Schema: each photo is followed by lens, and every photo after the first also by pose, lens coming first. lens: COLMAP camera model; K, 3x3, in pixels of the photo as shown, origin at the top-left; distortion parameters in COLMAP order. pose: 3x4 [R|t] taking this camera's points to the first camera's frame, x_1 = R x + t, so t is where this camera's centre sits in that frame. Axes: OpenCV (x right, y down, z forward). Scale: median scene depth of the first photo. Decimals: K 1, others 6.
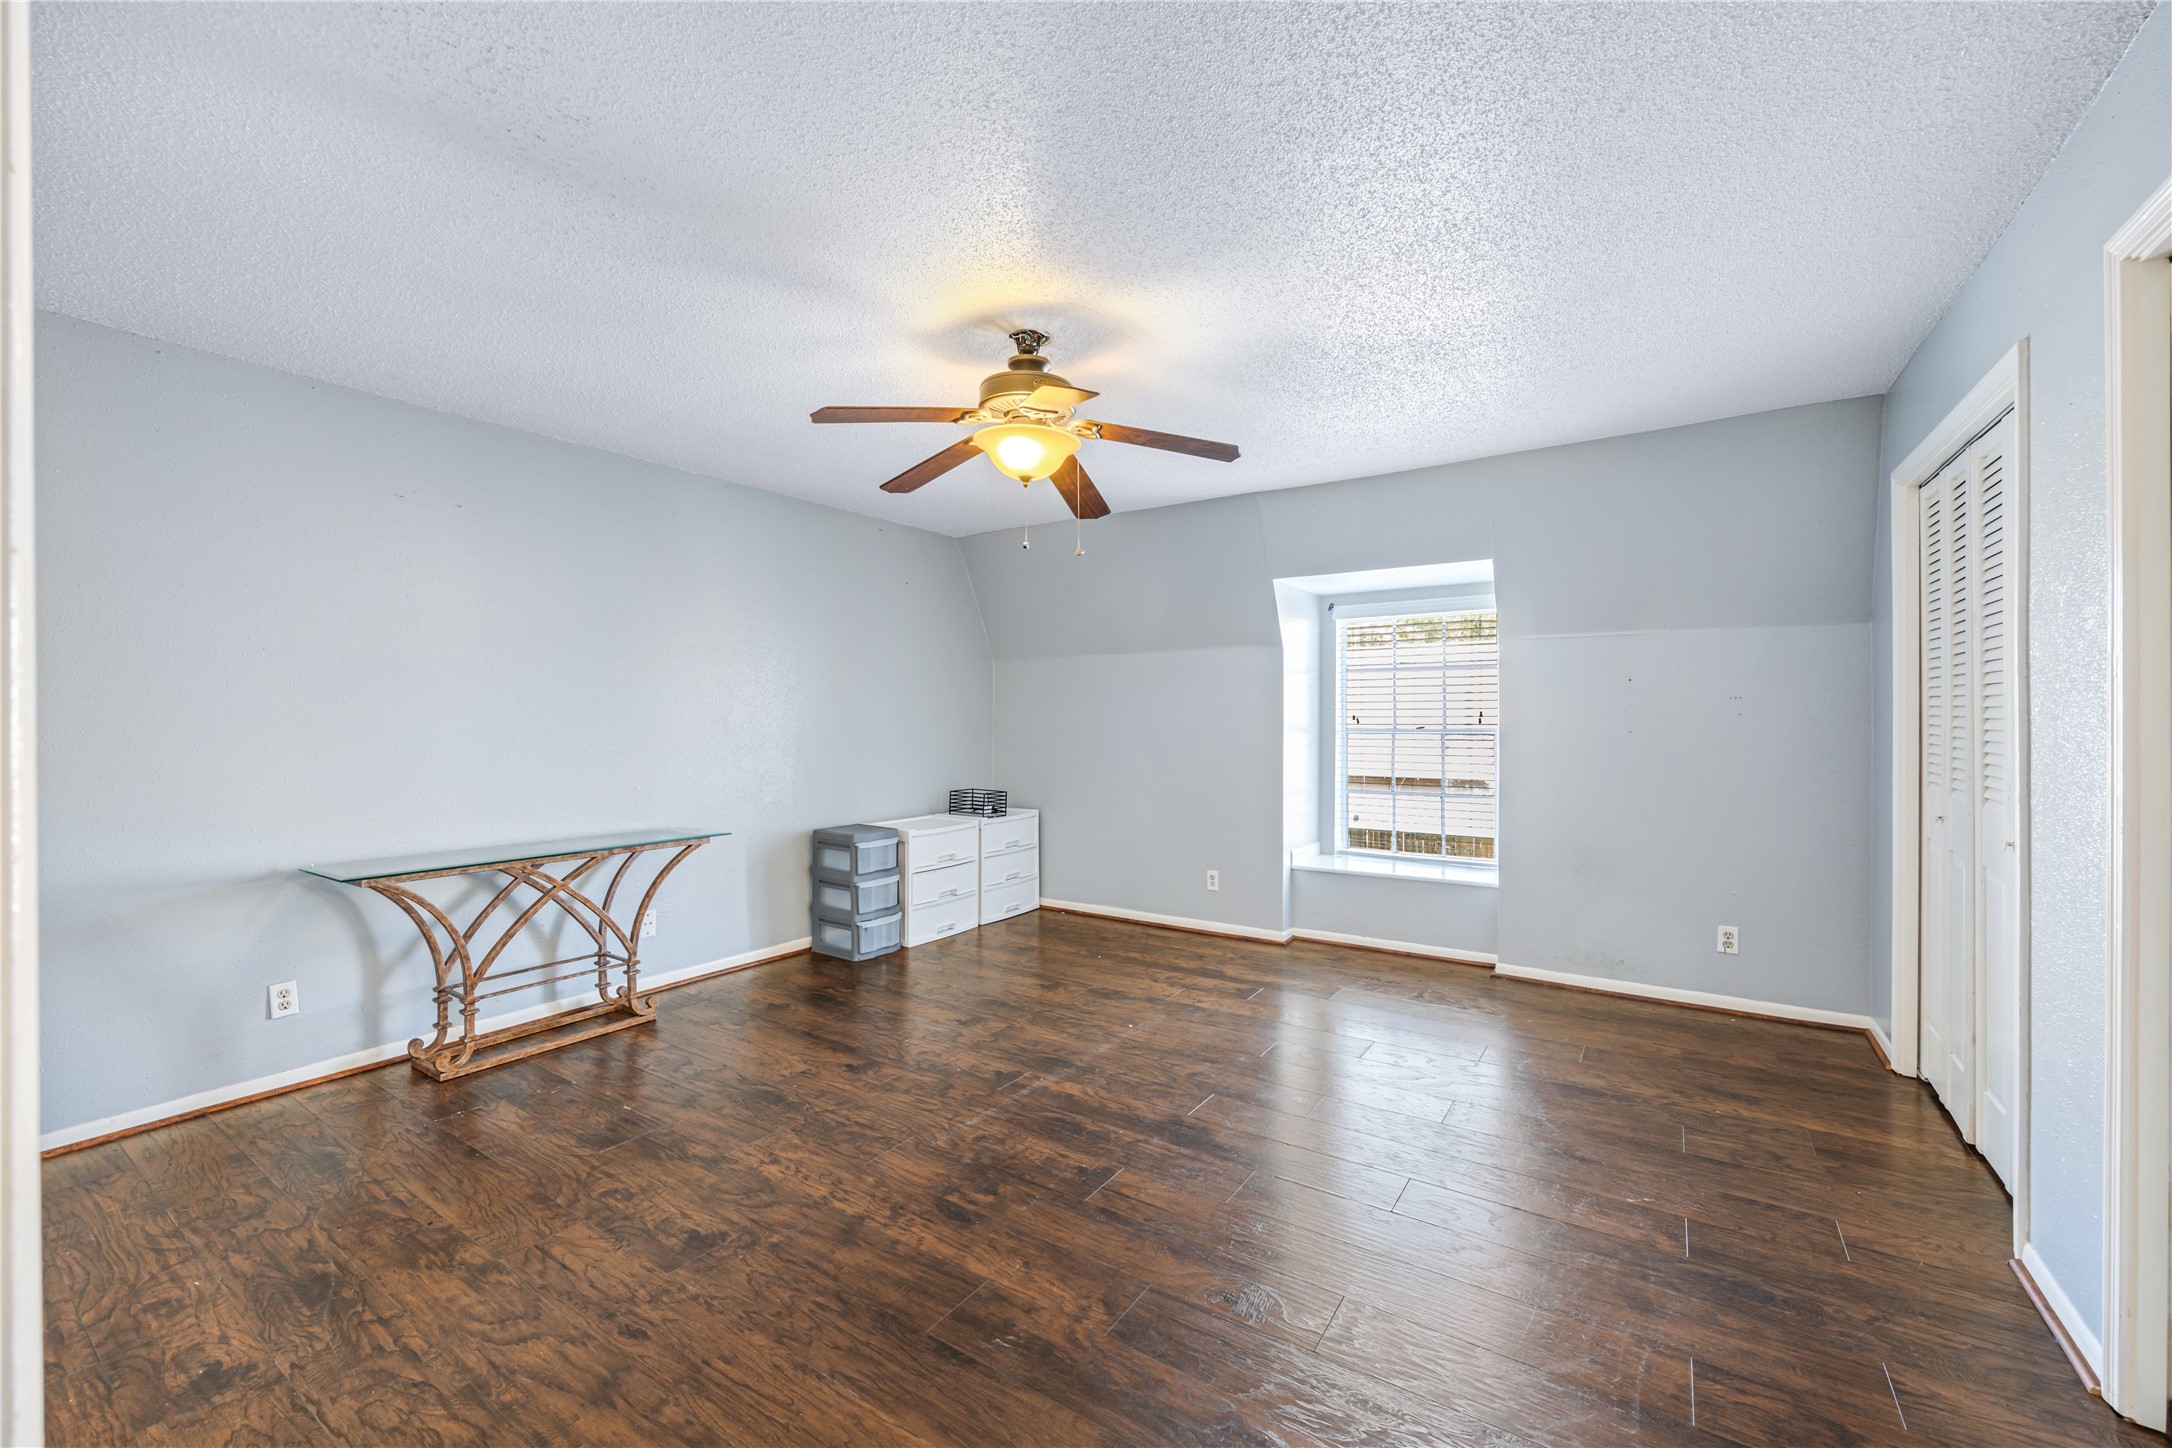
lens RADIAL K [[868.7, 0, 1078.1], [0, 868.7, 721.4], [0, 0, 1]] dist [0.000107, 0.000161]
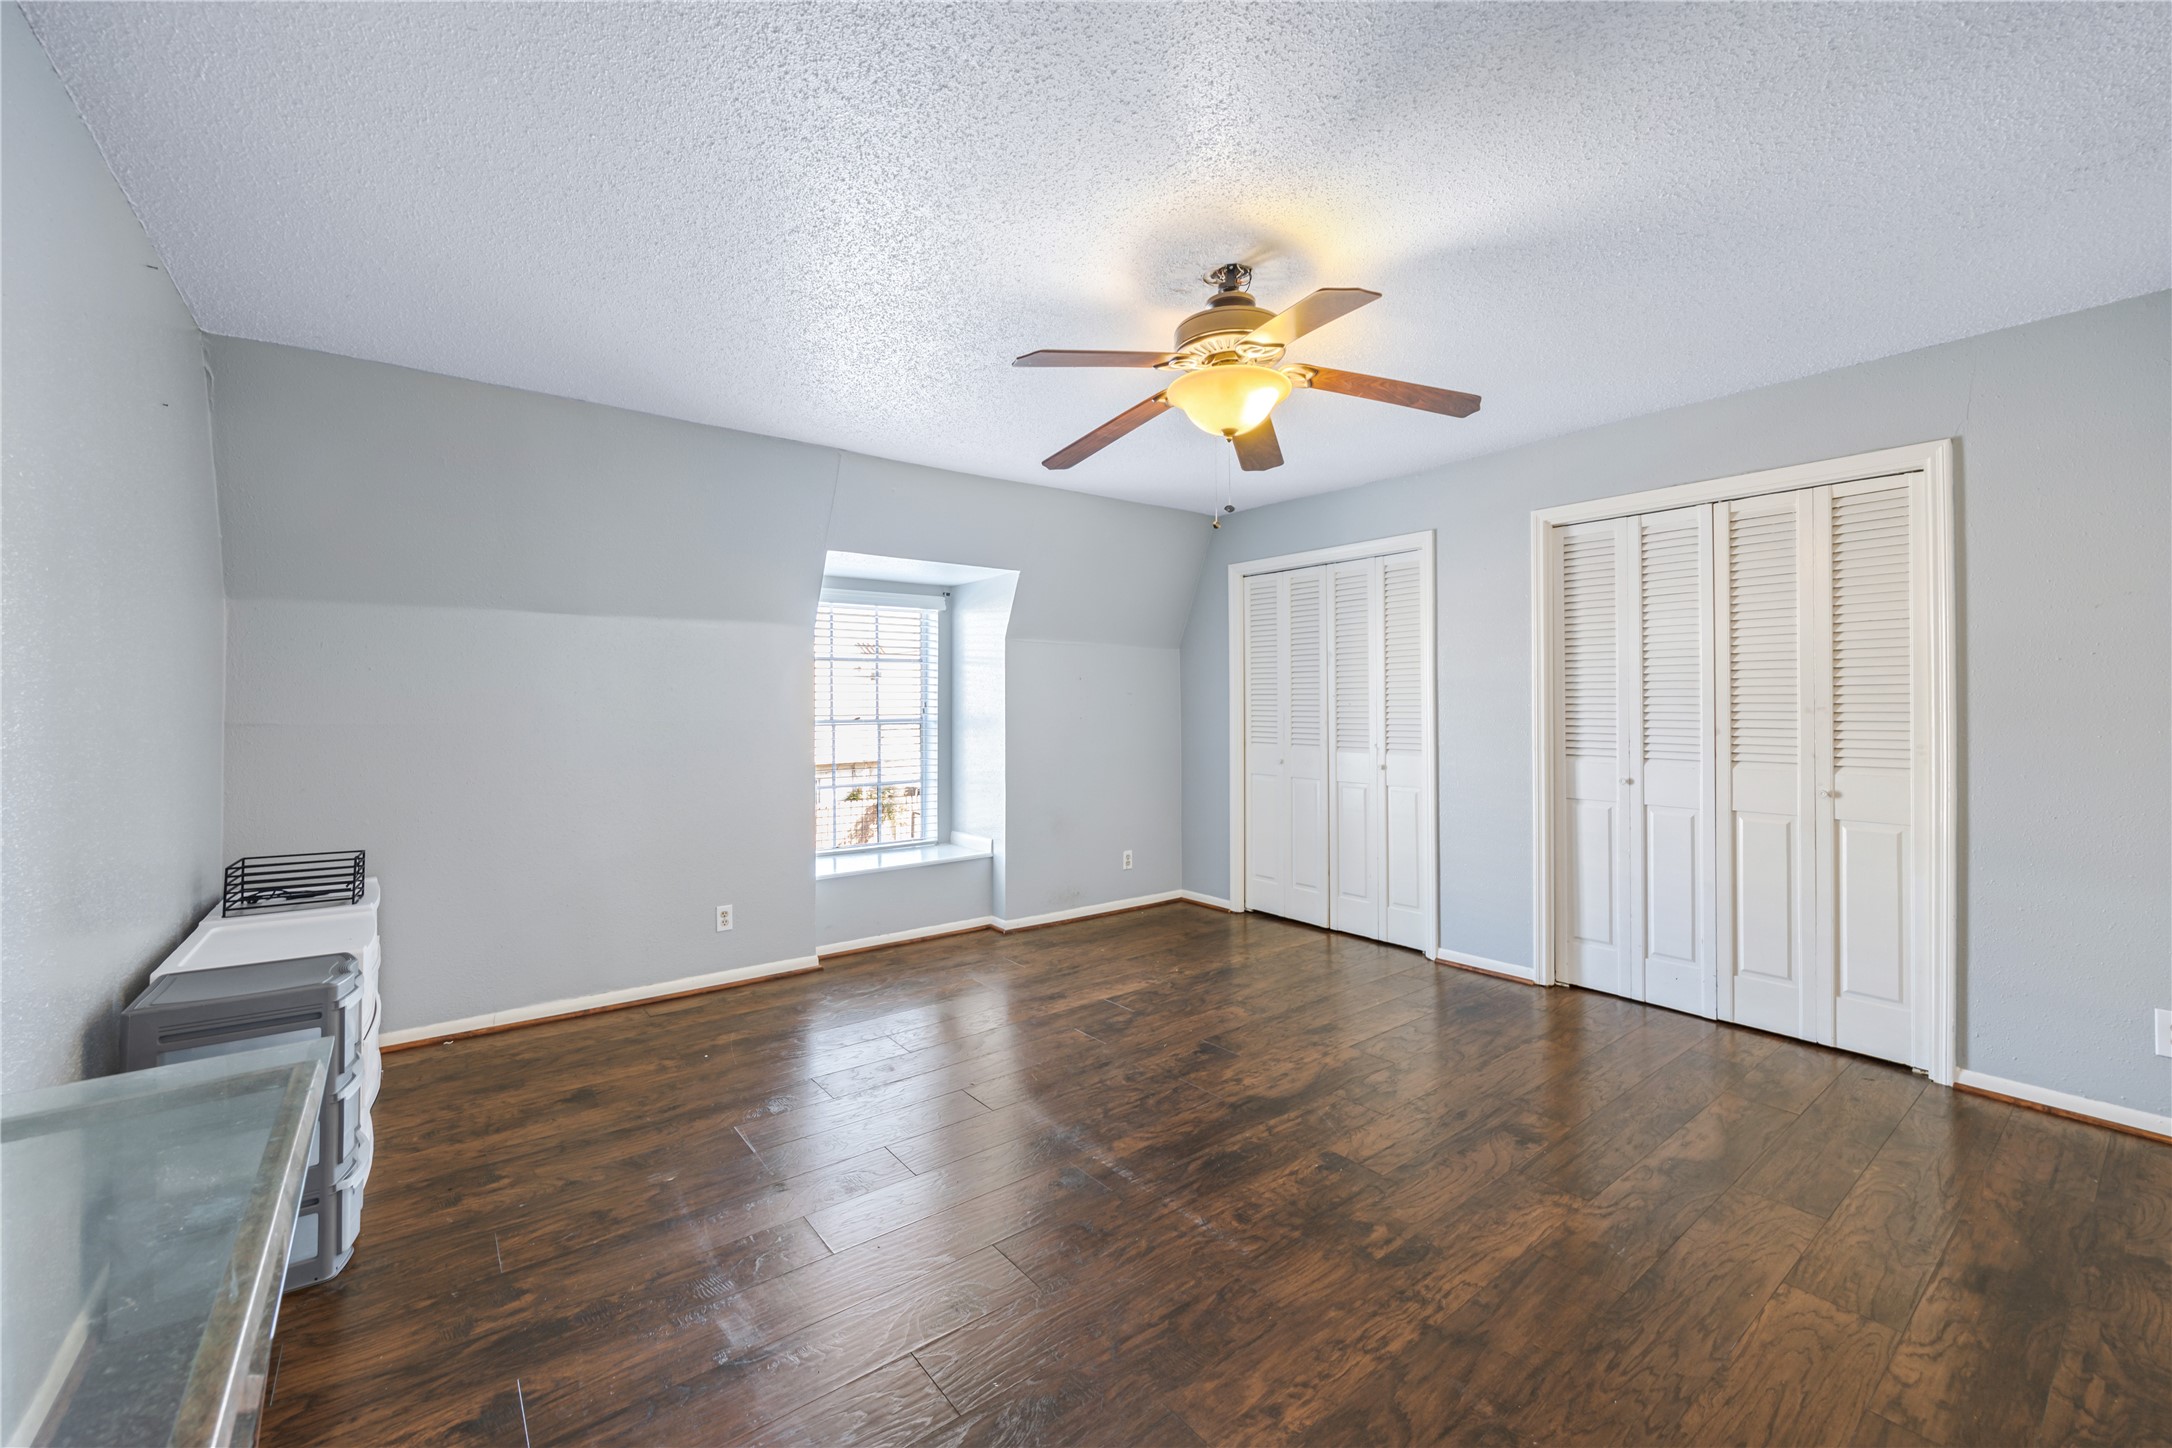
lens RADIAL K [[868.7, 0, 1078.9], [0, 868.7, 709.3], [0, 0, 1]] dist [0.000107, 0.000161]
pose [[0.312452, -0.001187, 0.949933, -0.661586], [0.006656, 0.999977, -0.000940, -0.000461], [-0.949910, 0.006617, 0.312453, 0.624510]]
